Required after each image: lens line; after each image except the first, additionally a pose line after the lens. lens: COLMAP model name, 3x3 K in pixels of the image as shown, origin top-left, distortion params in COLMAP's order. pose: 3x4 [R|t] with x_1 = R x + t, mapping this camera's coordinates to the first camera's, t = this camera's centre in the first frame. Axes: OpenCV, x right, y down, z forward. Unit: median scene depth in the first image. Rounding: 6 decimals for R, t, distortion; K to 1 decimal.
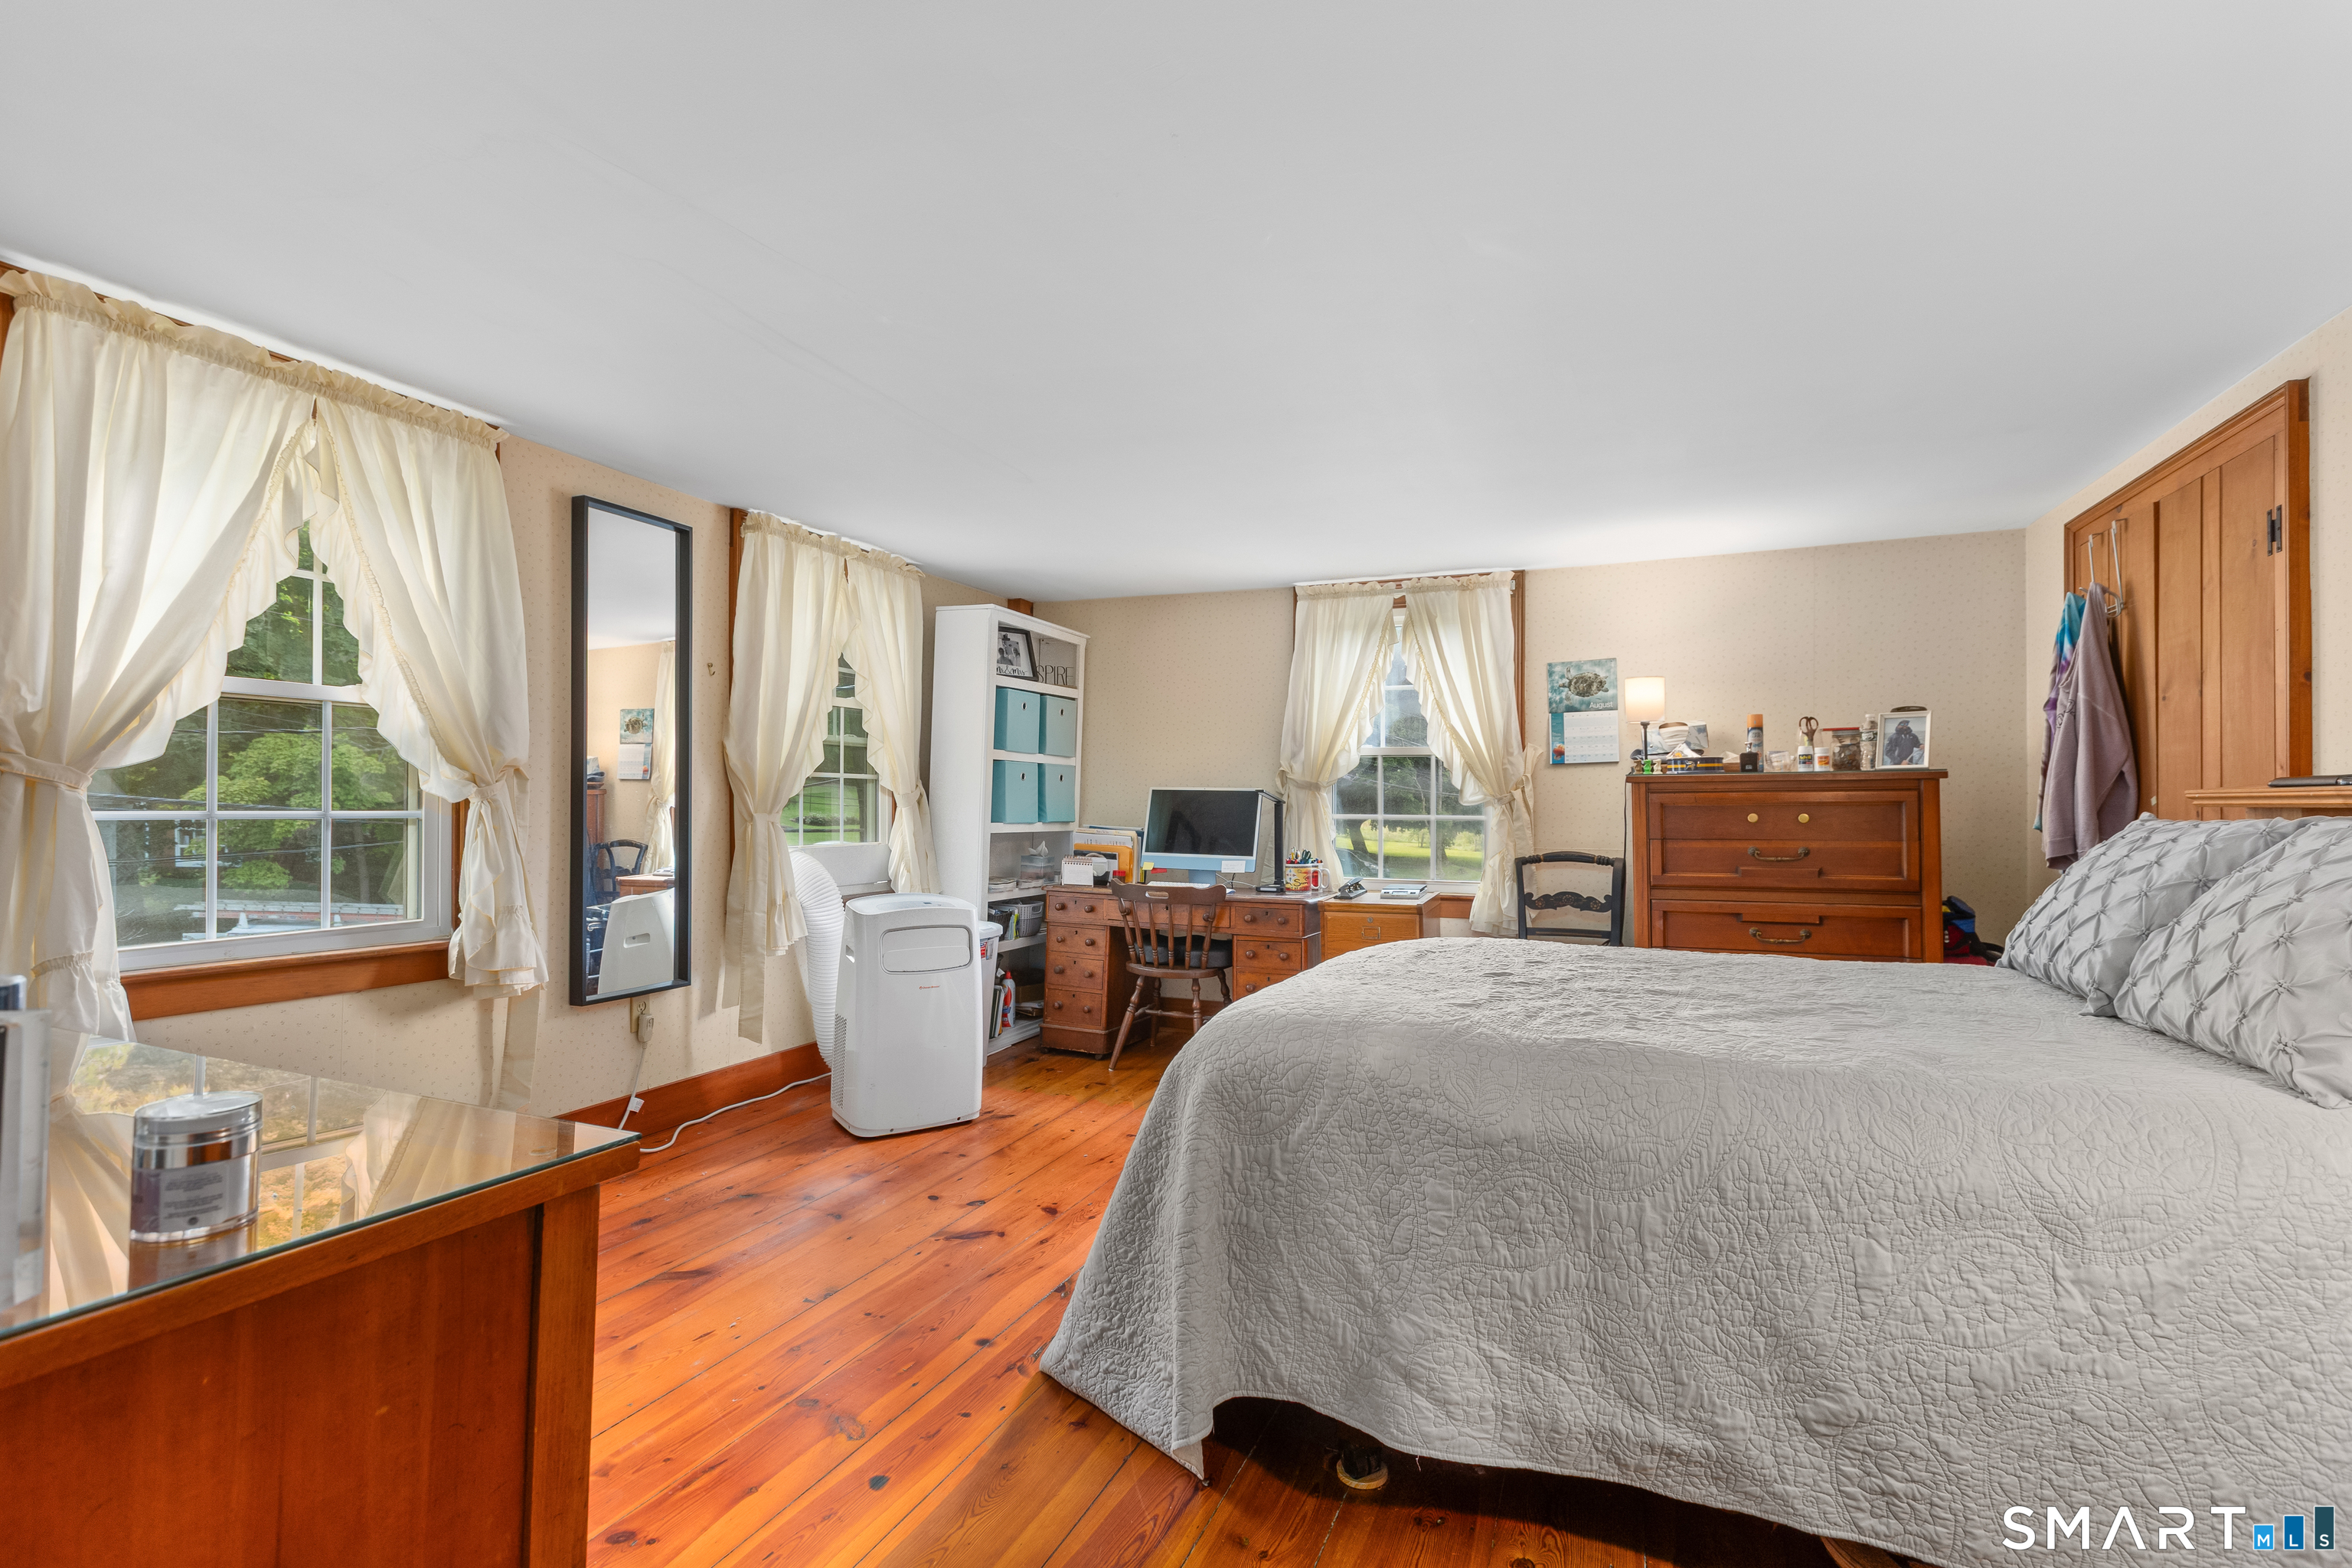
lens RADIAL K [[1086.5, 0, 1176.0], [0, 1086.5, 784.0], [0, 0, 1]] dist [0.002153, -0.000445]
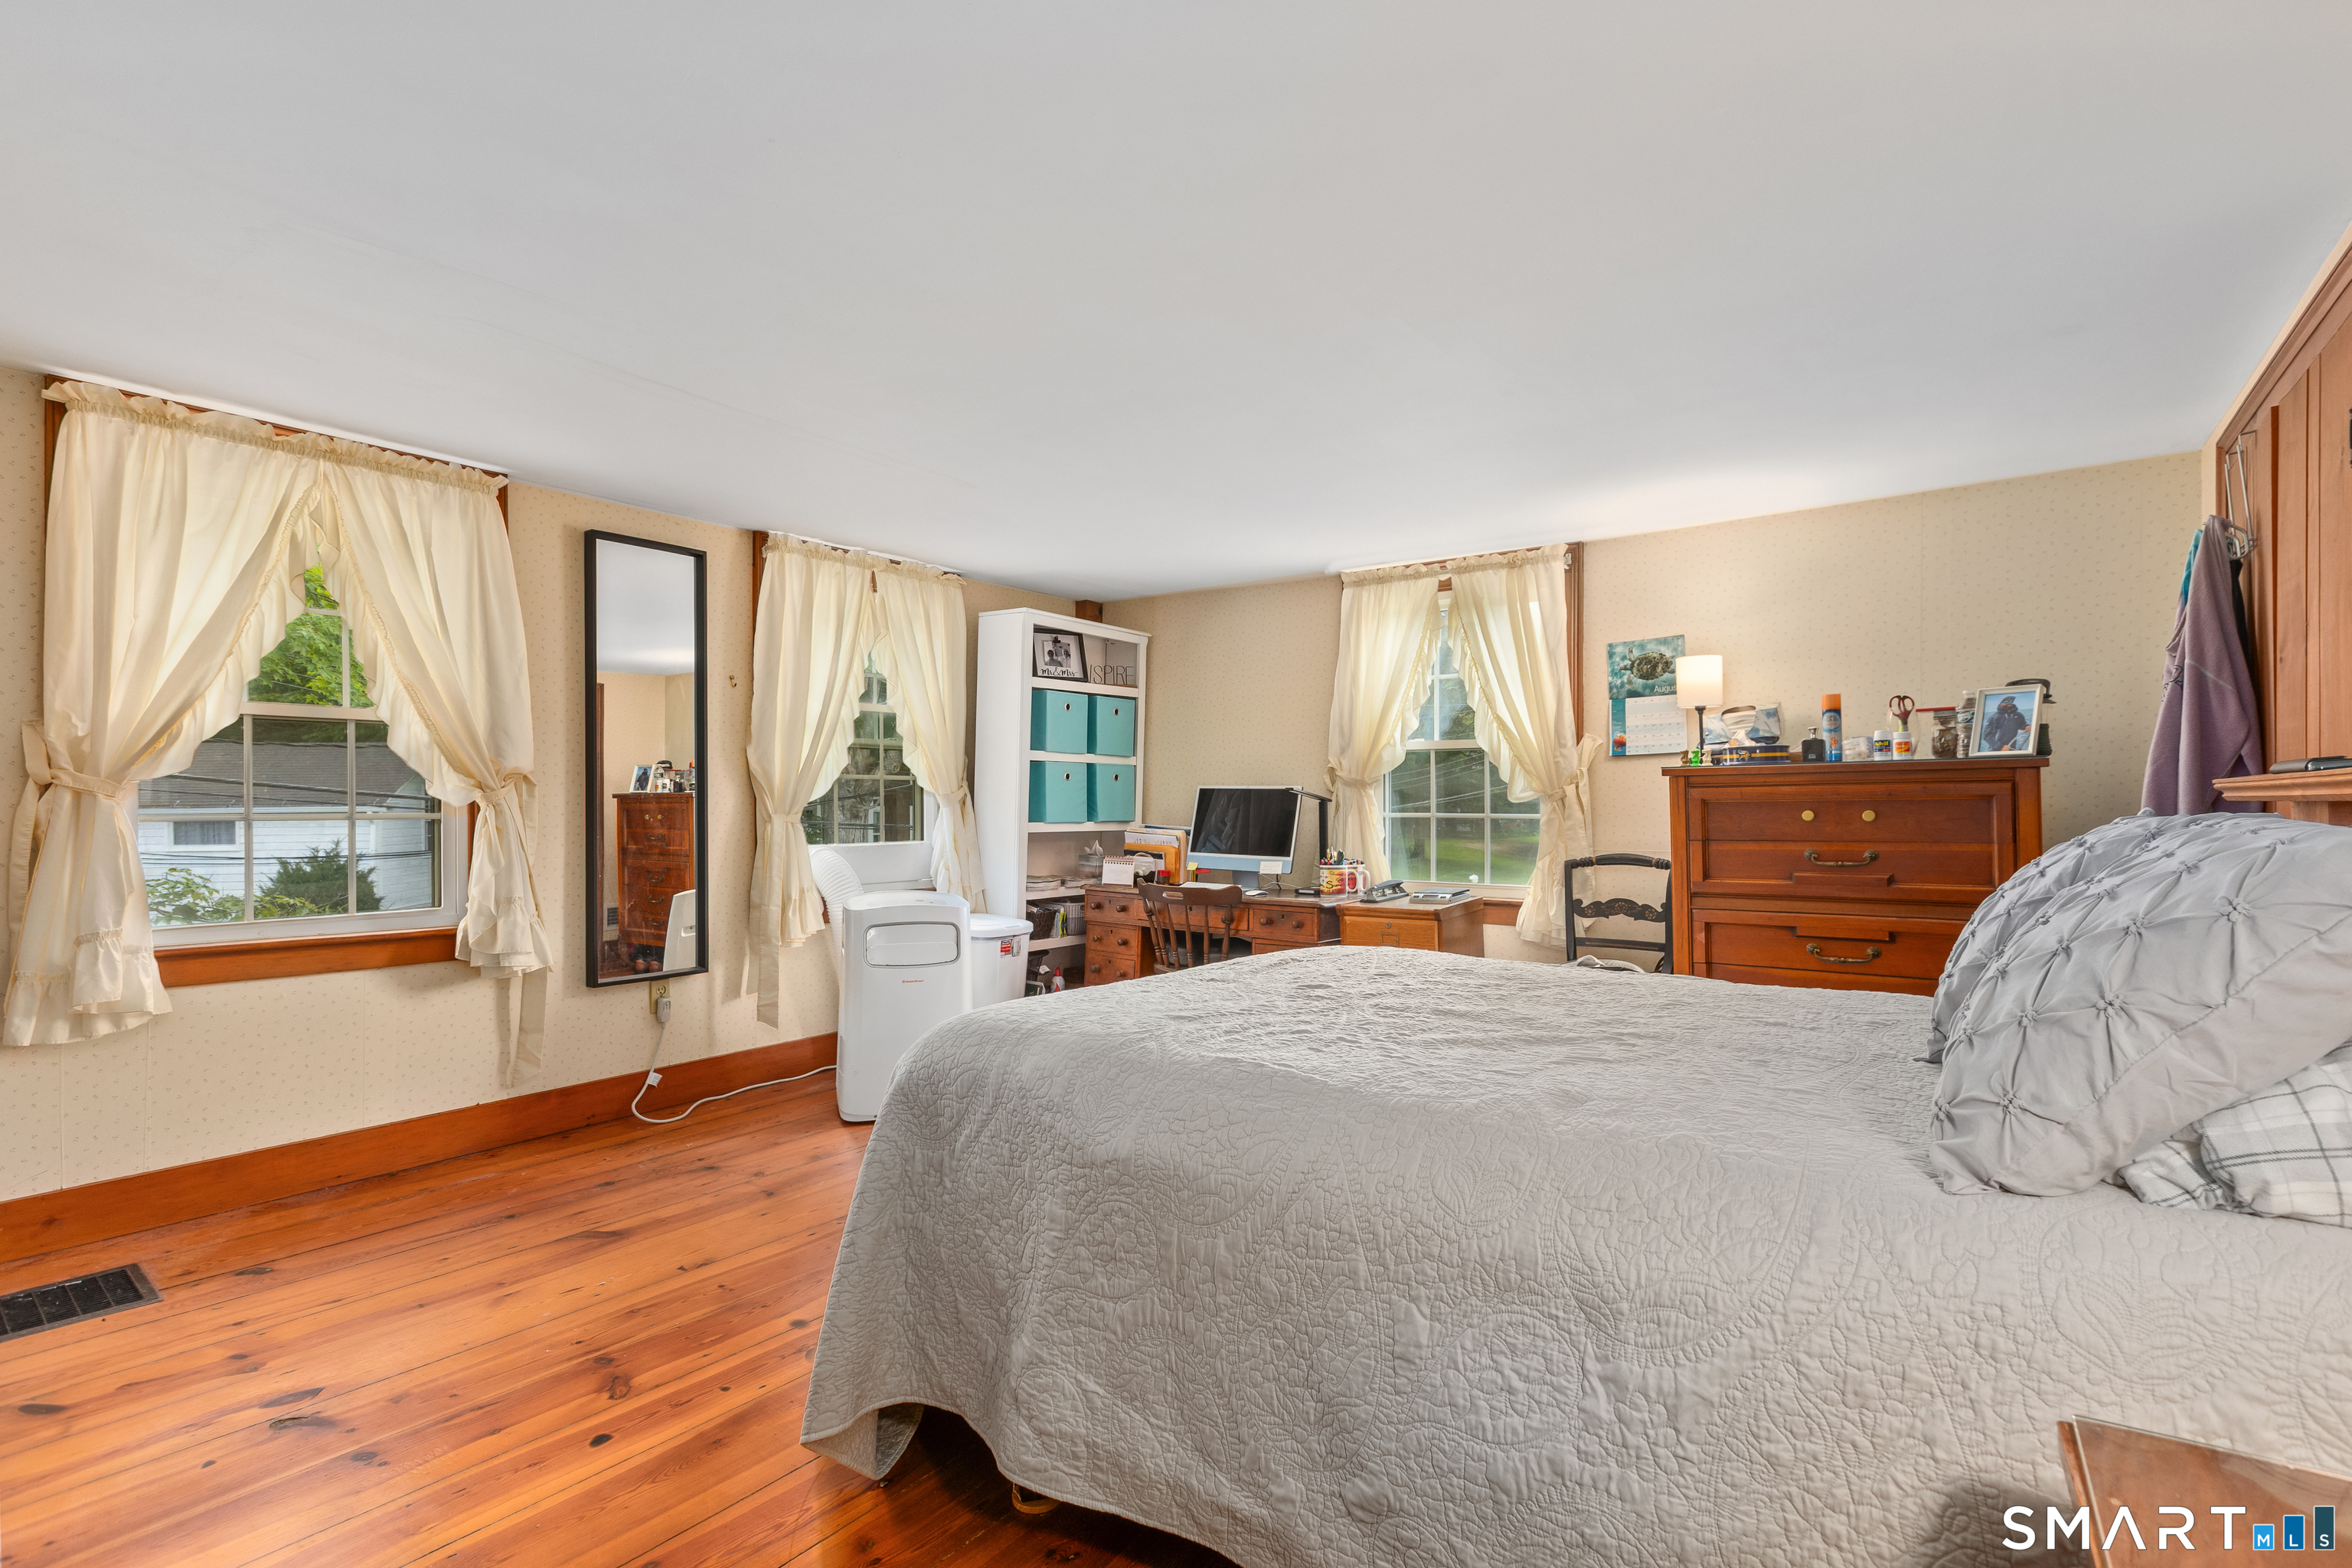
lens RADIAL K [[1096.9, 0, 1175.3], [0, 1096.9, 788.3], [0, 0, 1]] dist [0.004999, -0.000602]
pose [[0.971273, -0.008922, -0.237802, 0.312394], [0.010261, 0.999938, 0.004390, 0.000760], [0.237748, -0.006704, 0.971304, 0.050011]]
